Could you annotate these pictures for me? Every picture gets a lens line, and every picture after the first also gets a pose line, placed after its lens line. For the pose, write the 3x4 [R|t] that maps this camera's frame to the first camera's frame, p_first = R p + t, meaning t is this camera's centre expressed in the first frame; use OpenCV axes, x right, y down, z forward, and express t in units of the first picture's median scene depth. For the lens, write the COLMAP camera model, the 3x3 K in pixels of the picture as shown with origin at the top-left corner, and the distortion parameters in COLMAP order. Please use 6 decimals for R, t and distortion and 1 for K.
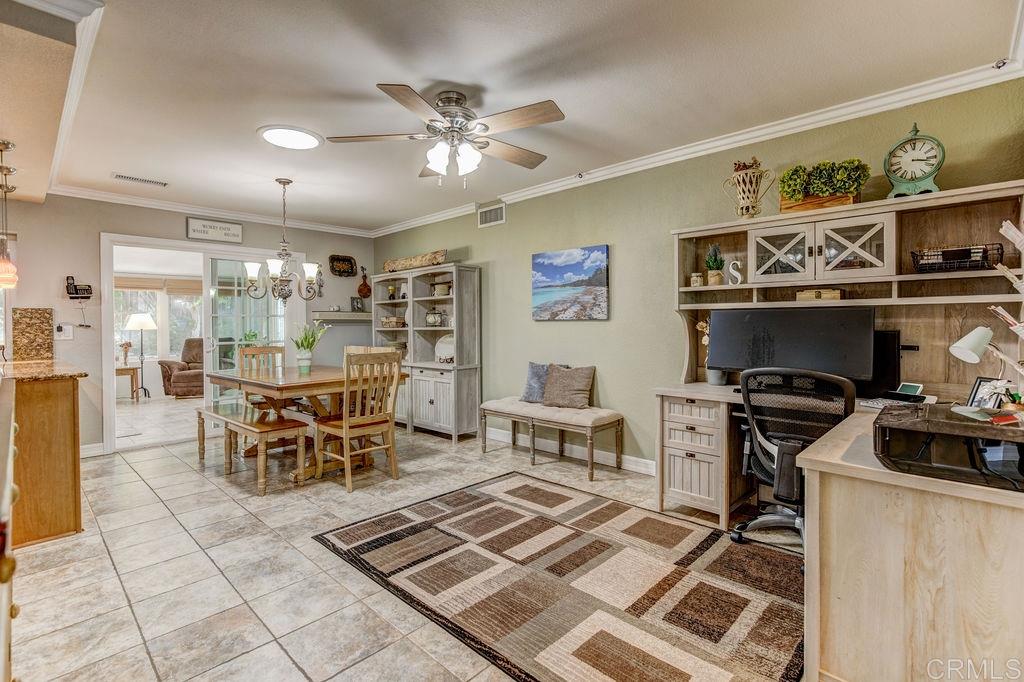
lens RADIAL K [[470.1, 0, 500.3], [0, 470.1, 327.8], [0, 0, 1]] dist [0.002400, 0.001470]
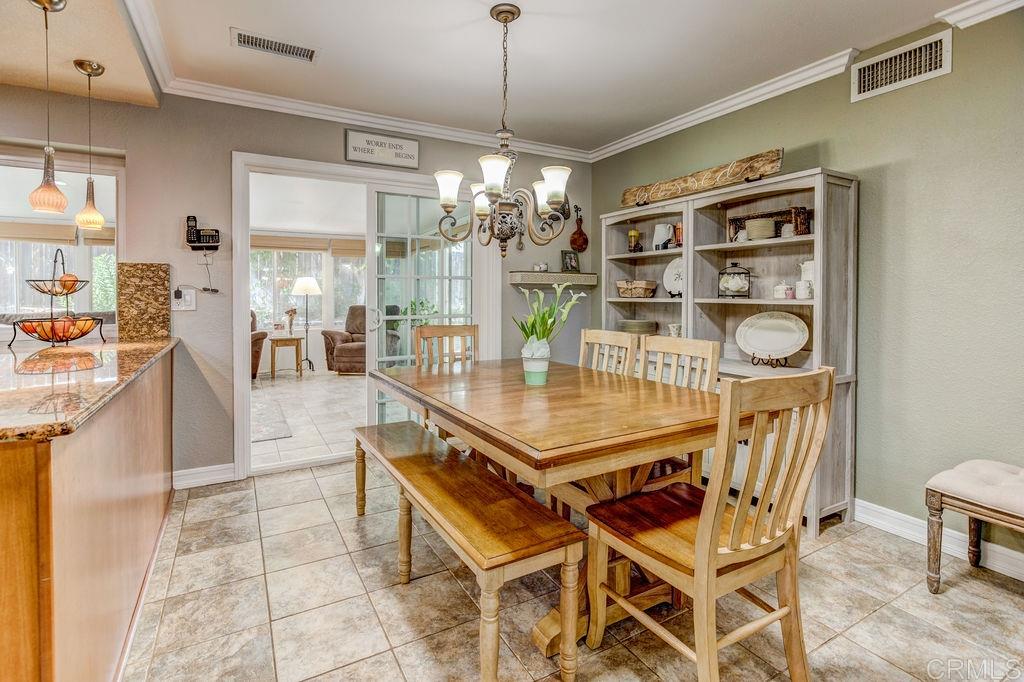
lens RADIAL K [[484.5, 0, 510.4], [0, 484.5, 301.4], [0, 0, 1]] dist [-0.003447, -0.000583]
pose [[0.961802, 0.015747, -0.273293, -0.247401], [-0.012361, 0.999824, 0.014106, -0.002835], [0.273468, -0.010189, 0.961827, 0.397487]]
